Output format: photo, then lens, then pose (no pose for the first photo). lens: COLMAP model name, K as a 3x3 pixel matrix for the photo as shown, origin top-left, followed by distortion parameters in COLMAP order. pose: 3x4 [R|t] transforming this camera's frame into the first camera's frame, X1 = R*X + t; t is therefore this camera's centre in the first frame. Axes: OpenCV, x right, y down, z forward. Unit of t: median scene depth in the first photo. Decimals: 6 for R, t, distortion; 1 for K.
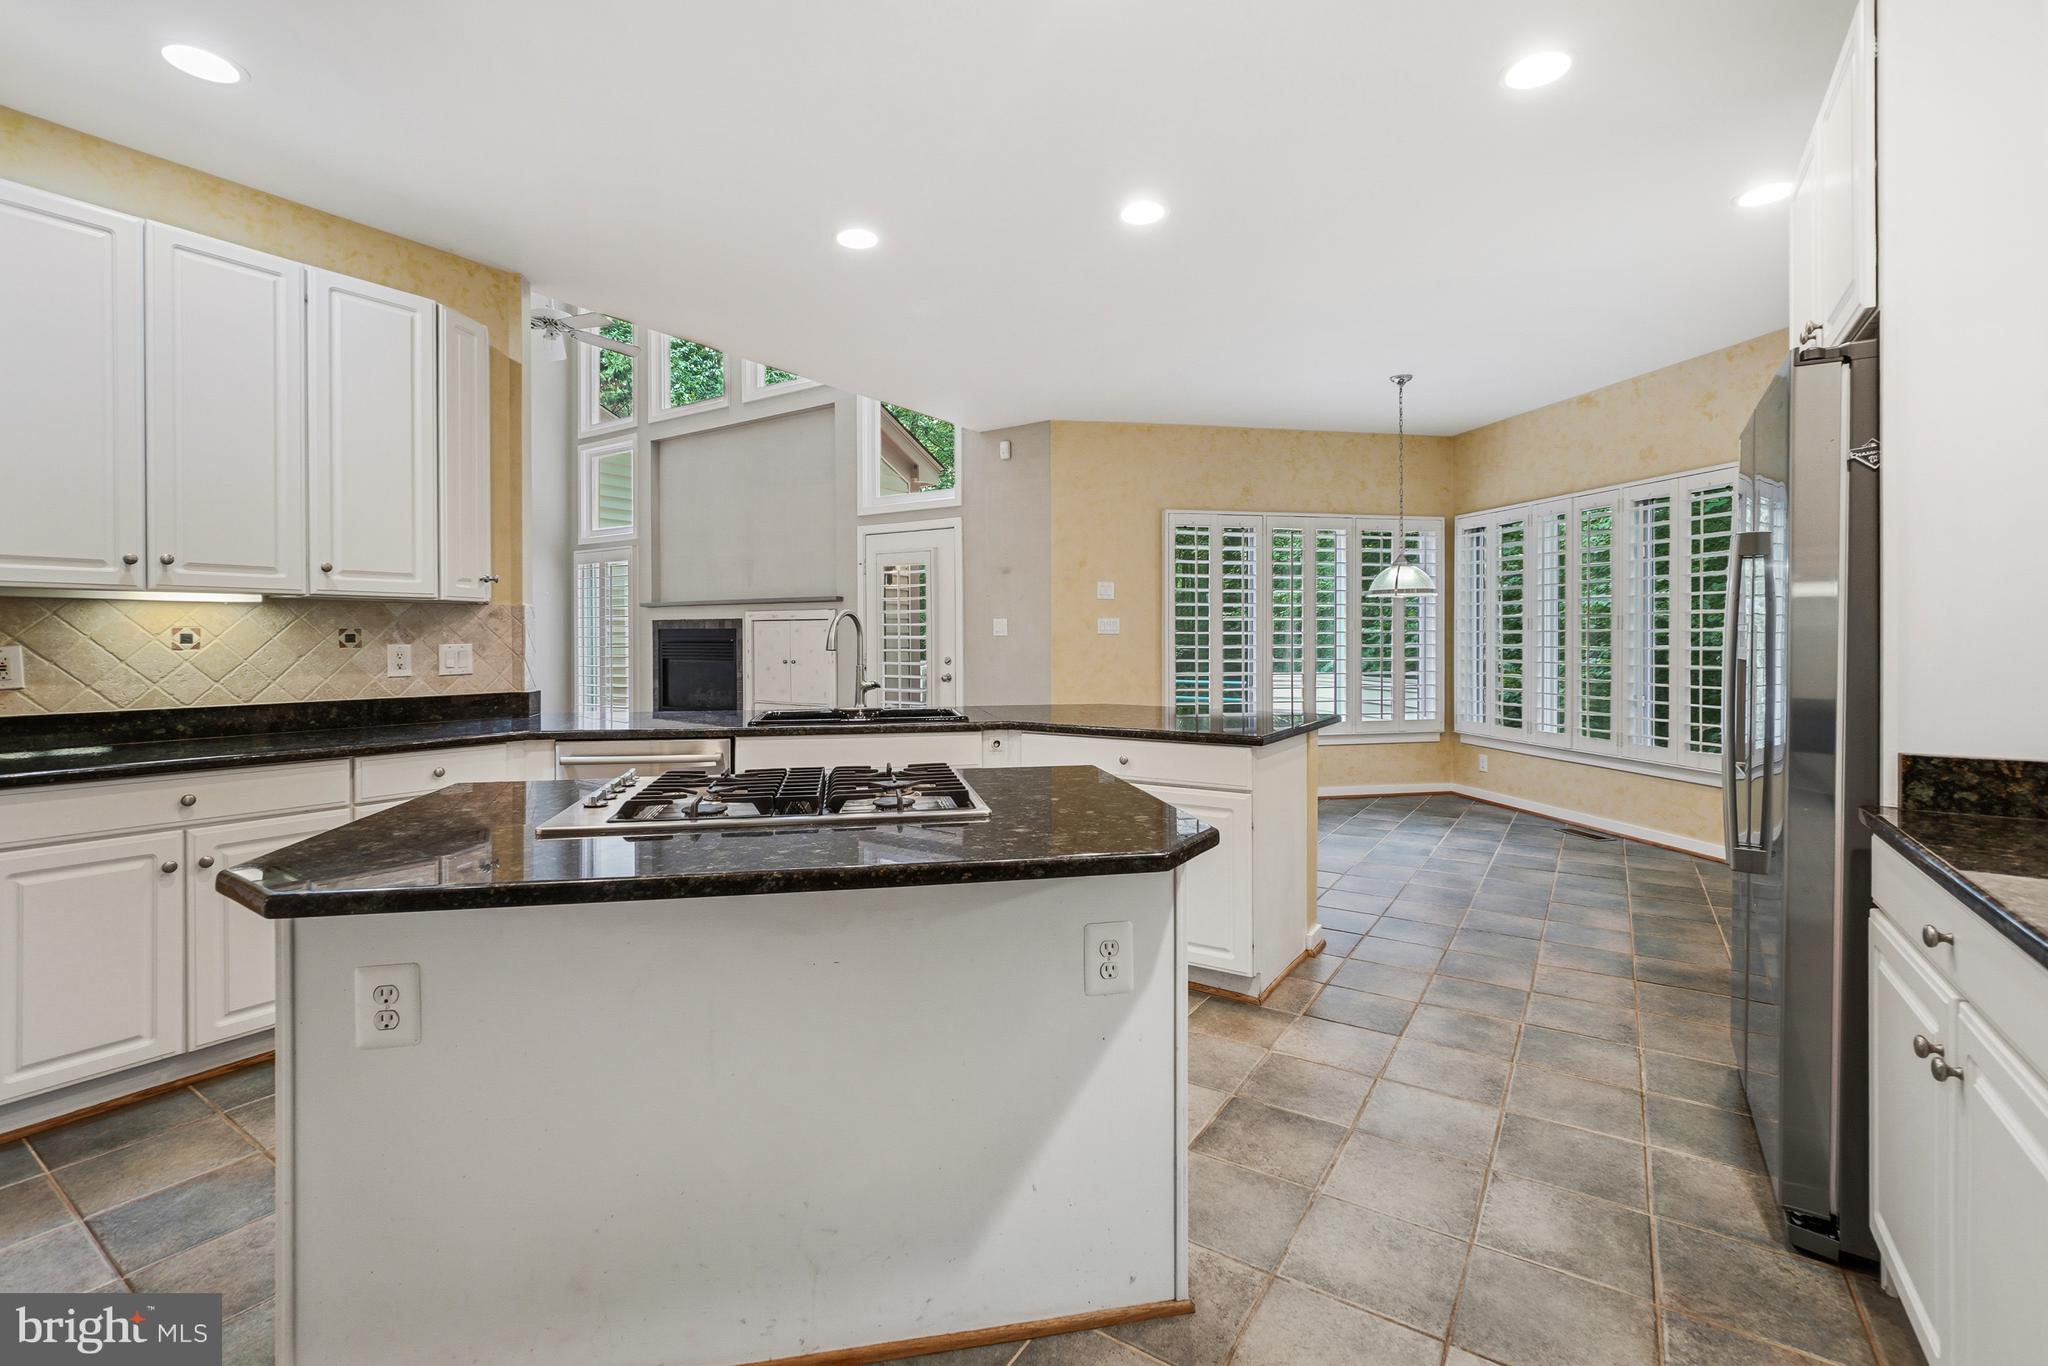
lens RADIAL K [[891.0, 0, 1029.7], [0, 891.0, 642.8], [0, 0, 1]] dist [0.000037, 0.000236]
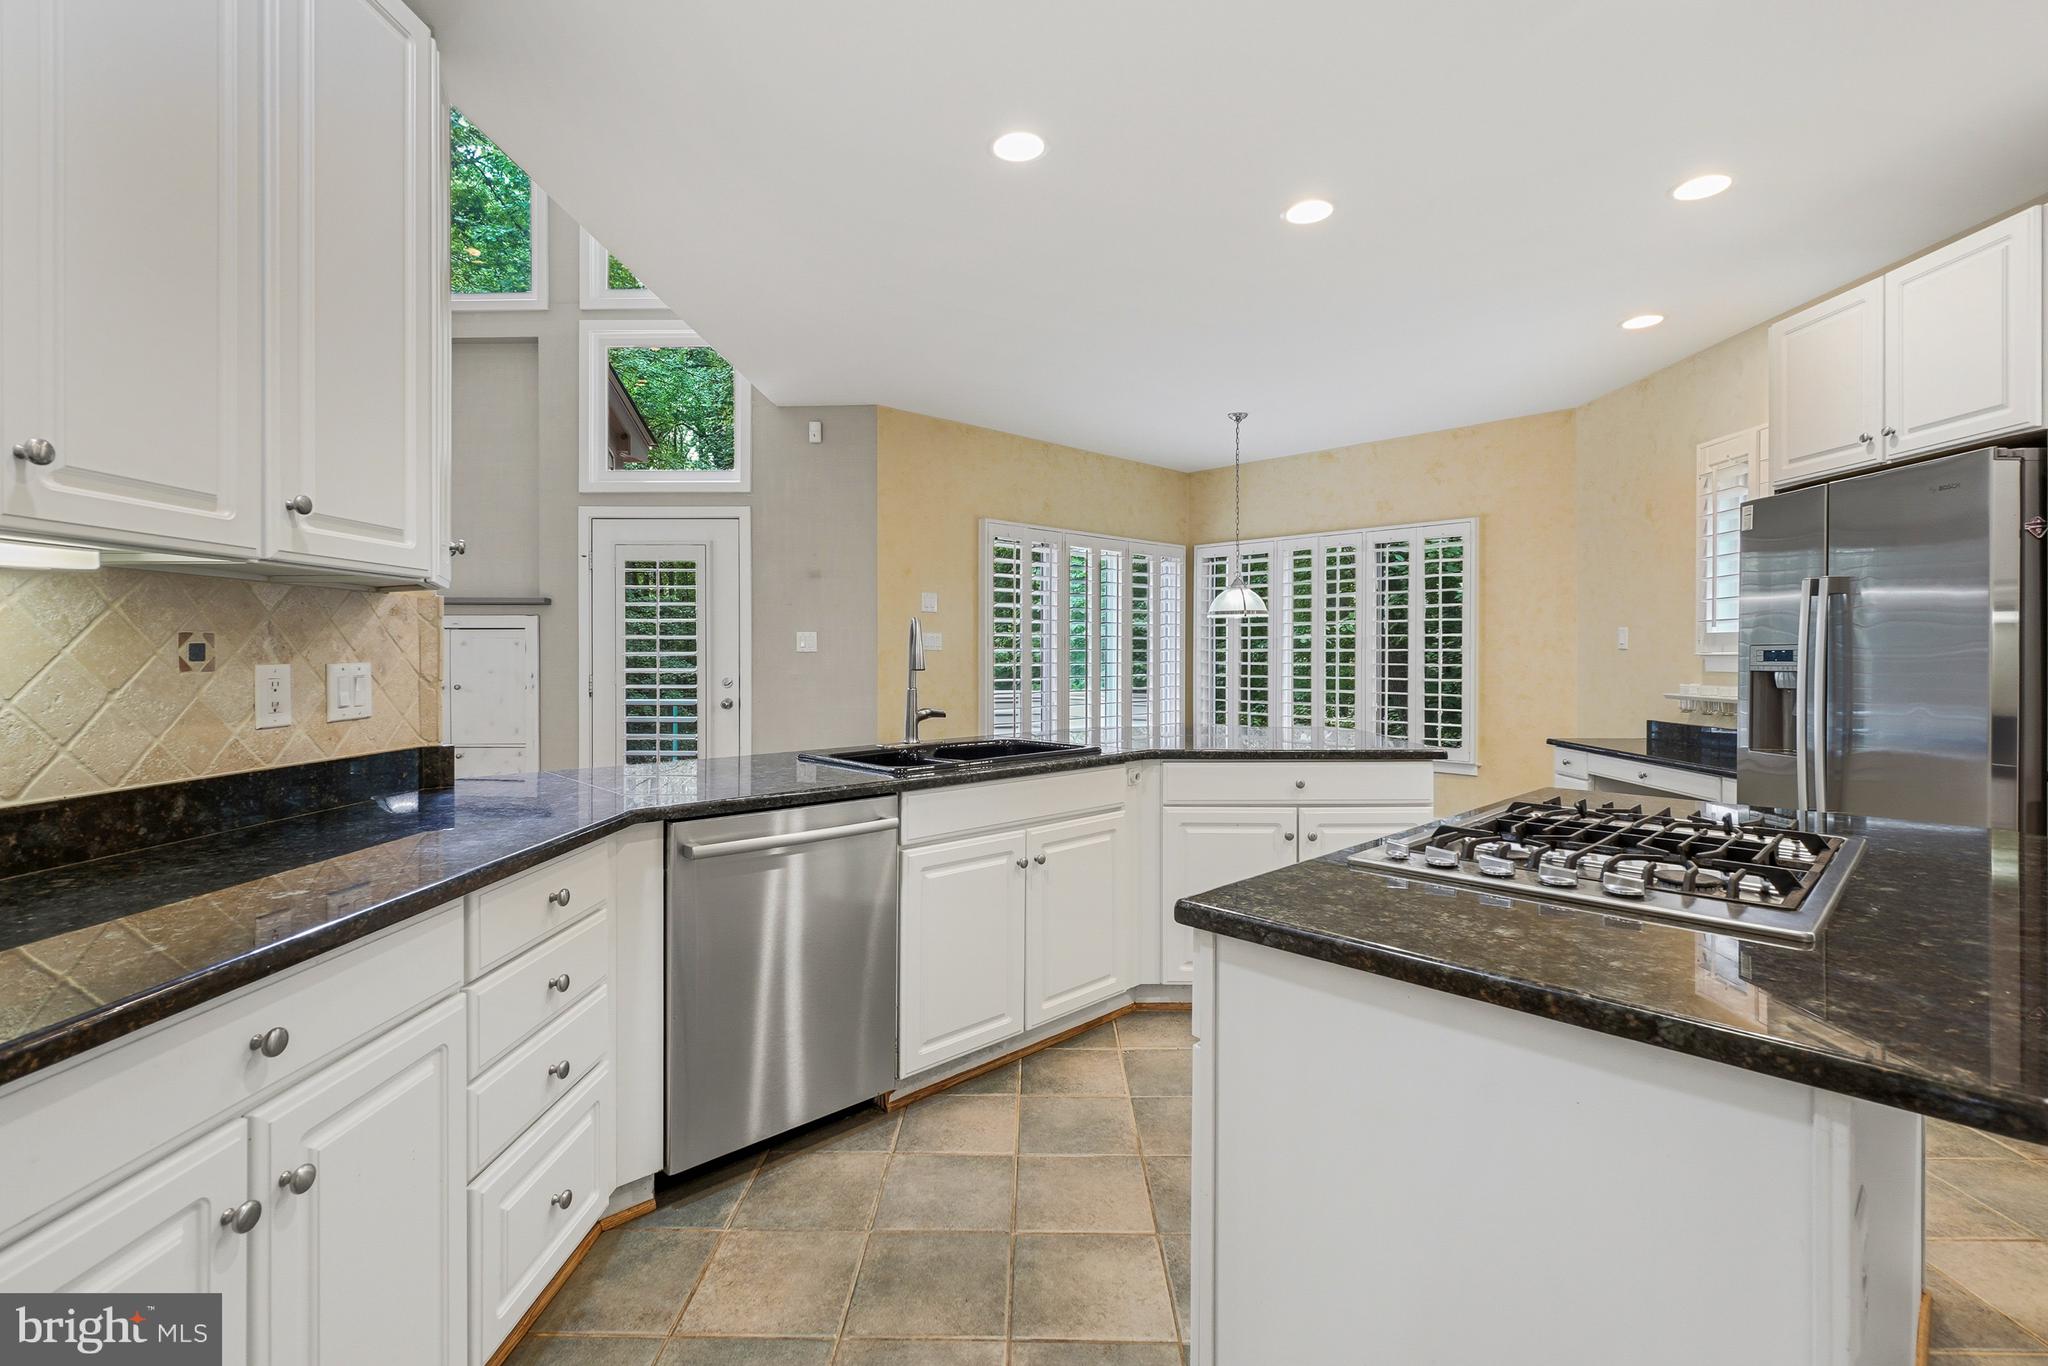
lens RADIAL K [[909.6, 0, 1024.8], [0, 909.6, 655.7], [0, 0, 1]] dist [0.011611, 0.000258]
pose [[0.846641, 0.001463, 0.532162, -0.342539], [0.001360, 0.999987, -0.004912, -0.000032], [-0.532163, 0.004882, 0.846628, 0.176126]]
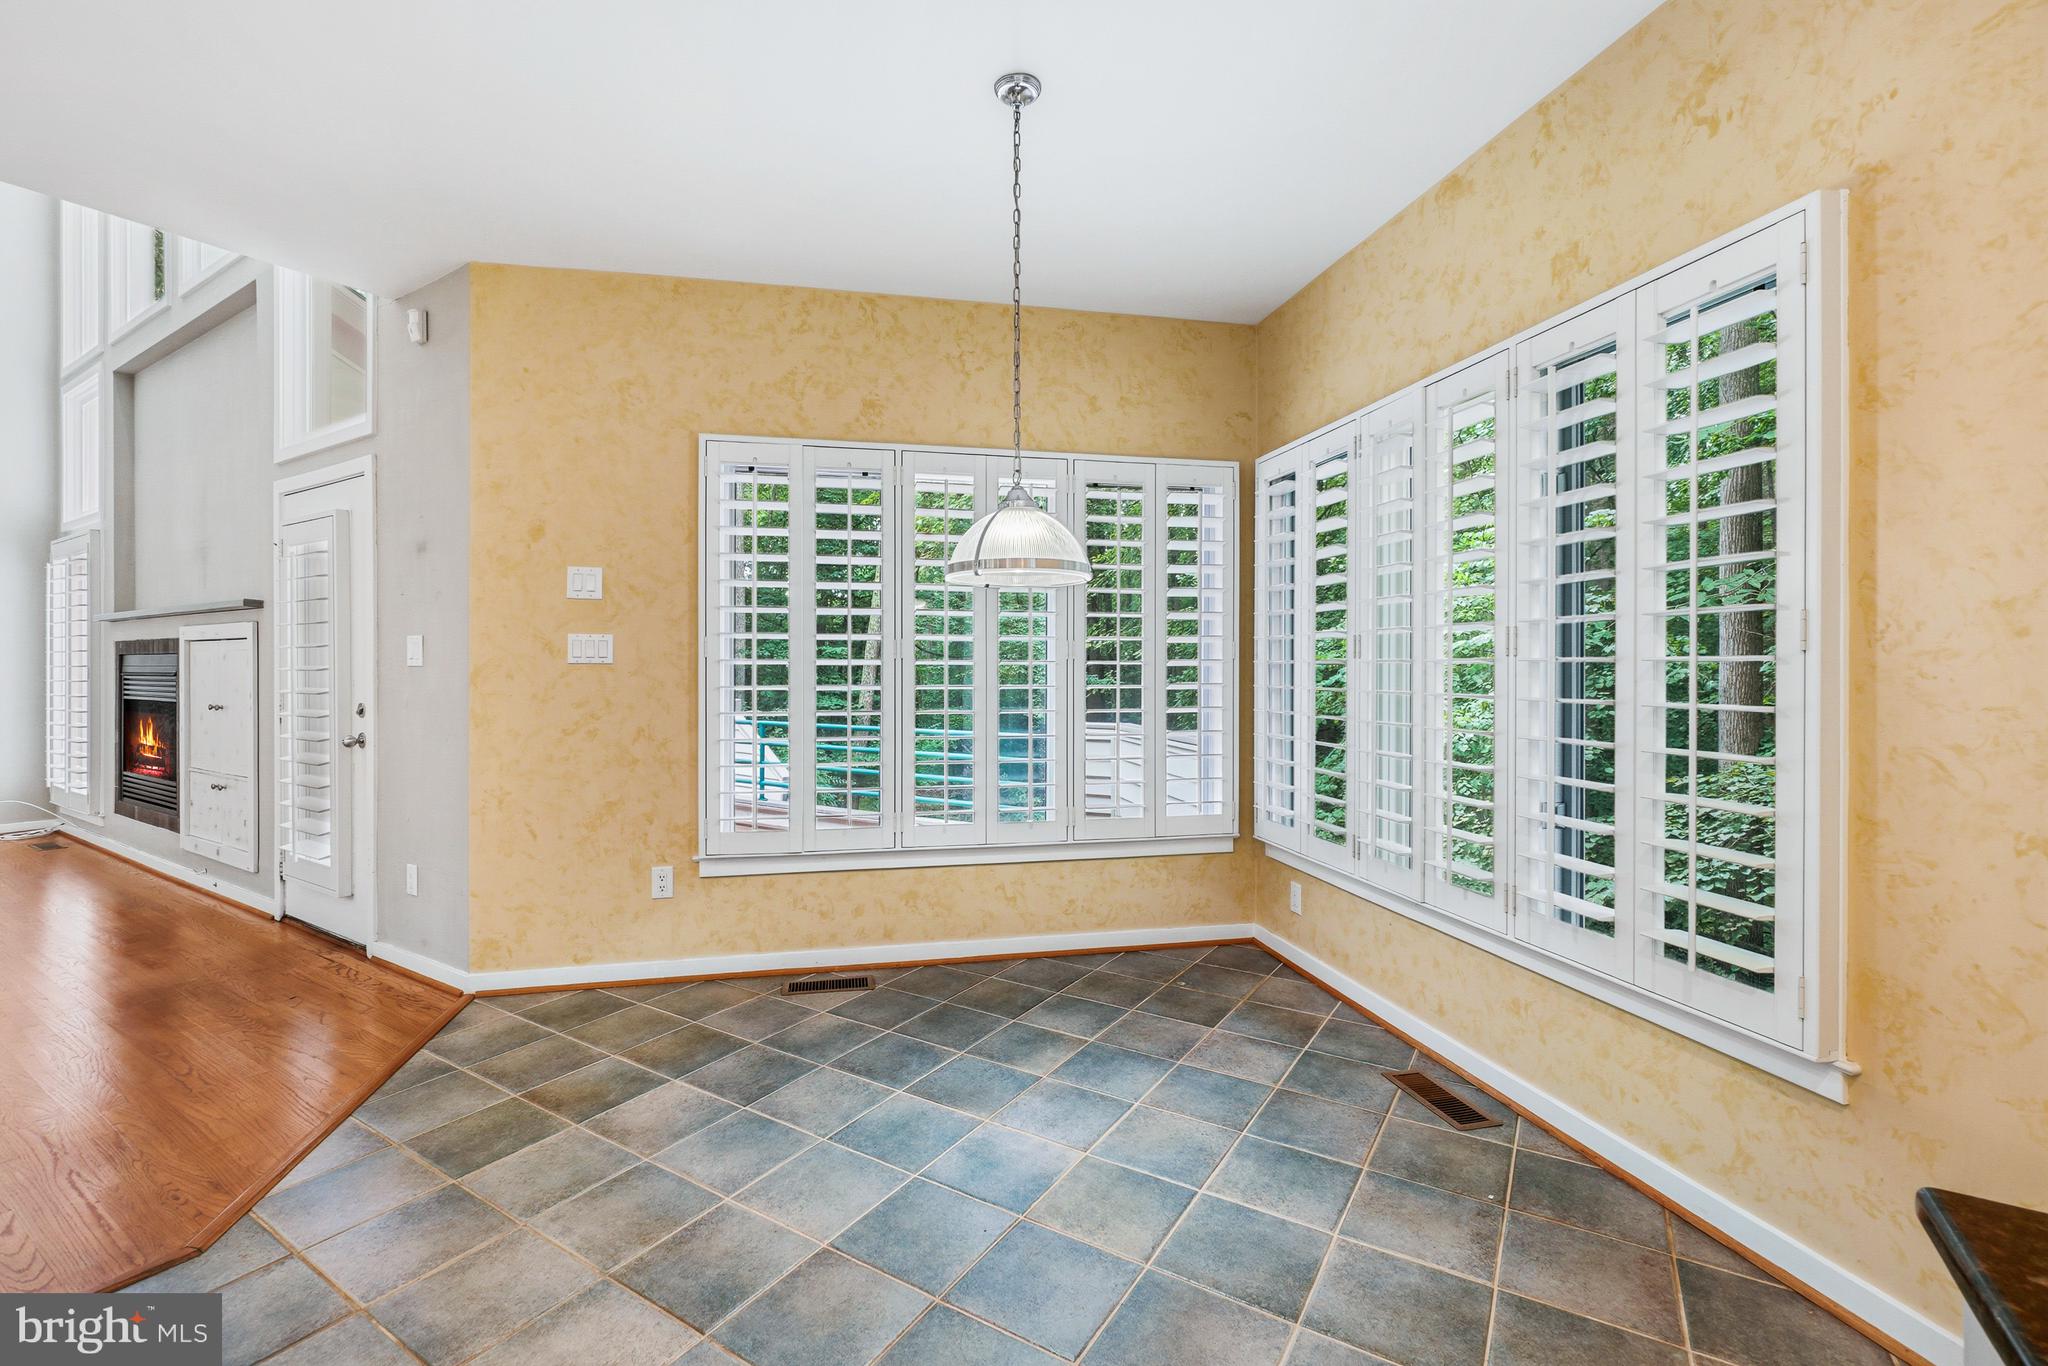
lens RADIAL K [[880.8, 0, 1023.0], [0, 880.8, 666.6], [0, 0, 1]] dist [0.001710, 0.000122]
pose [[0.999970, 0.003684, 0.006757, 0.366497], [-0.003636, 0.999969, -0.006992, -0.005580], [-0.006782, 0.006968, 0.999953, 0.492878]]
